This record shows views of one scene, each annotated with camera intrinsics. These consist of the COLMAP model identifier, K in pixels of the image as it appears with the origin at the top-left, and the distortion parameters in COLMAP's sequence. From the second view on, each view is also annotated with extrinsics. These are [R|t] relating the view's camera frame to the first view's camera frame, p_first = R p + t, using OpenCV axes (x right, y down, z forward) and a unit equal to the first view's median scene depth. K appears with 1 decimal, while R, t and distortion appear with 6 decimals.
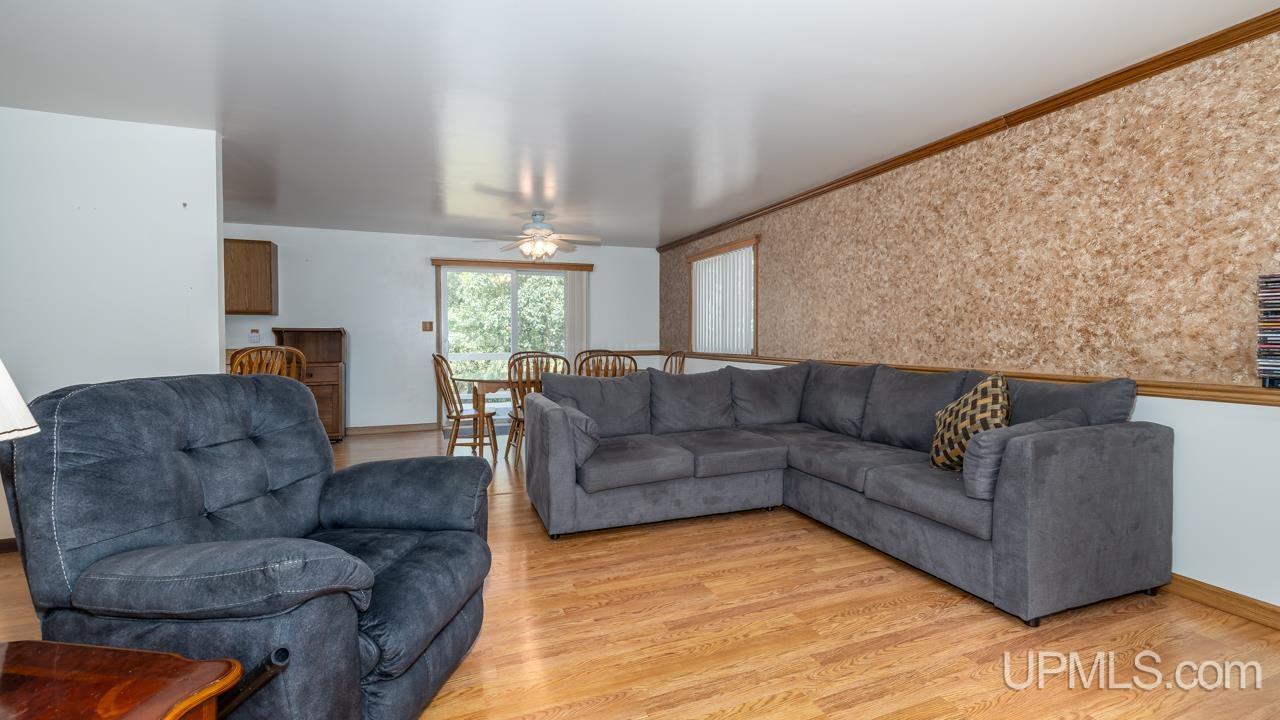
lens RADIAL K [[537.7, 0, 627.9], [0, 537.7, 348.2], [0, 0, 1]] dist [0.000413, 0.000169]
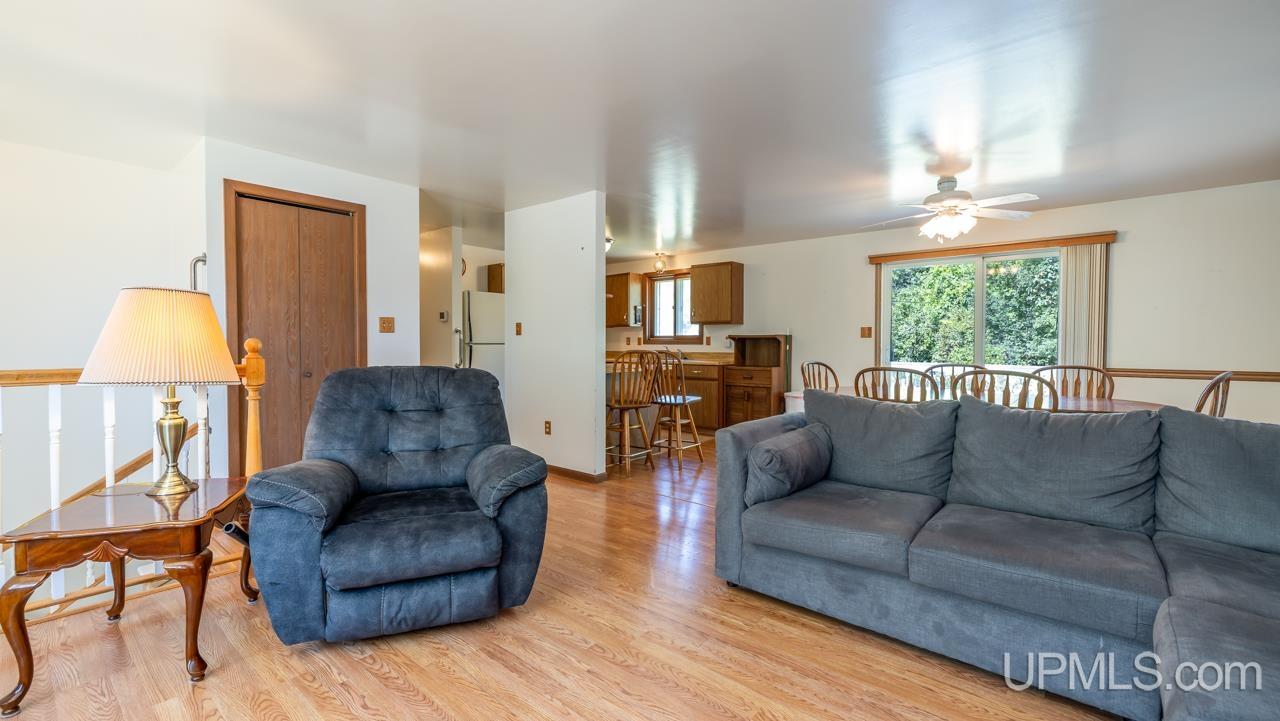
lens RADIAL K [[544.8, 0, 633.4], [0, 544.8, 355.0], [0, 0, 1]] dist [0.002028, 0.000150]
pose [[0.483576, 0.025389, -0.874934, 0.503389], [-0.025716, 0.999560, 0.014792, -0.012631], [0.874925, 0.015347, 0.484016, 0.432644]]
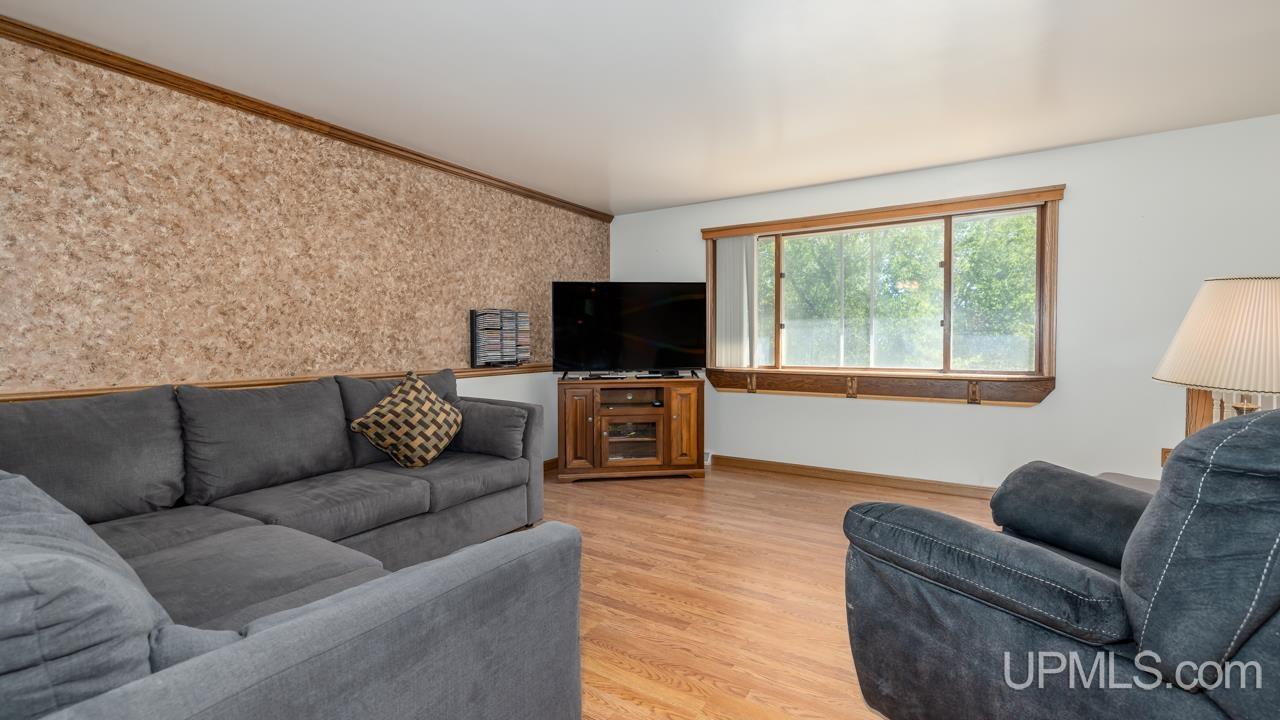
lens RADIAL K [[537.7, 0, 644.2], [0, 537.7, 351.3], [0, 0, 1]] dist [0.000413, 0.000169]
pose [[-0.607261, -0.006295, 0.794477, -0.449533], [0.027628, 0.999197, 0.029034, -0.016092], [-0.794022, 0.039581, -0.606600, 1.107625]]
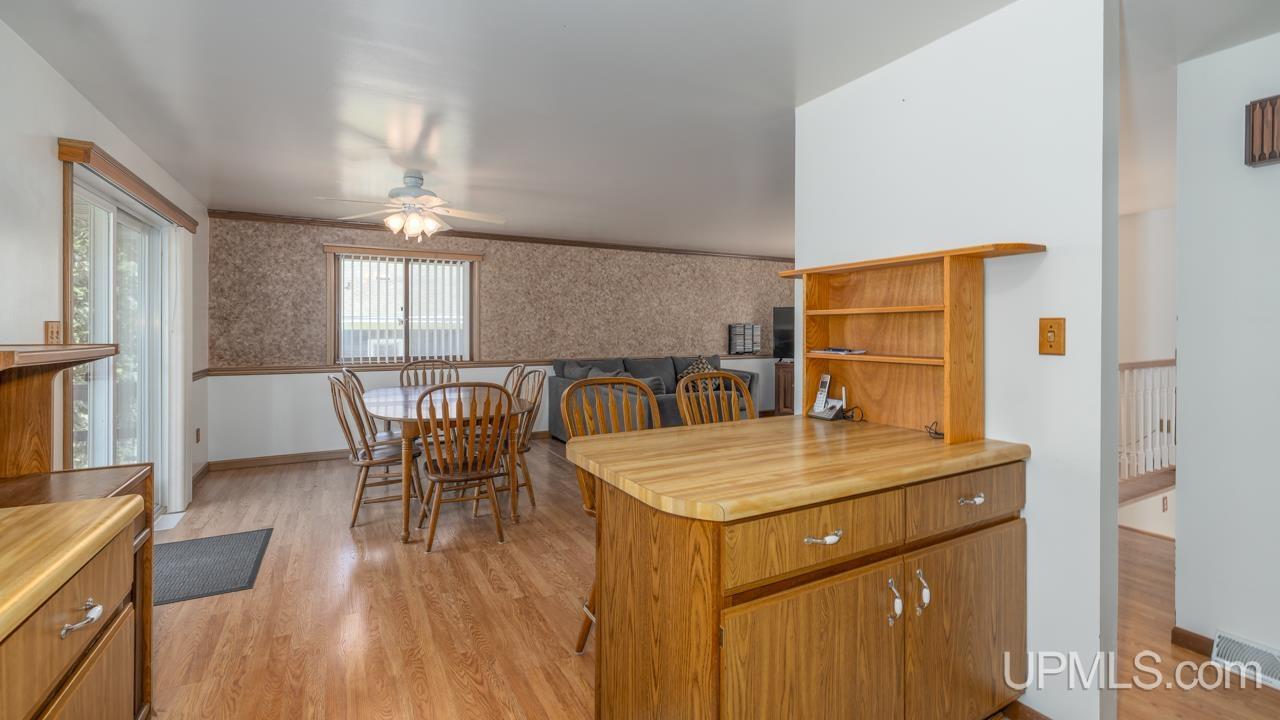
lens RADIAL K [[537.7, 0, 634.3], [0, 537.7, 329.4], [0, 0, 1]] dist [0.000413, 0.000169]
pose [[-0.133339, 0.001477, 0.991069, -1.558012], [0.021476, 0.999768, 0.001400, -0.078150], [-0.990838, 0.021471, -0.133340, 1.411591]]
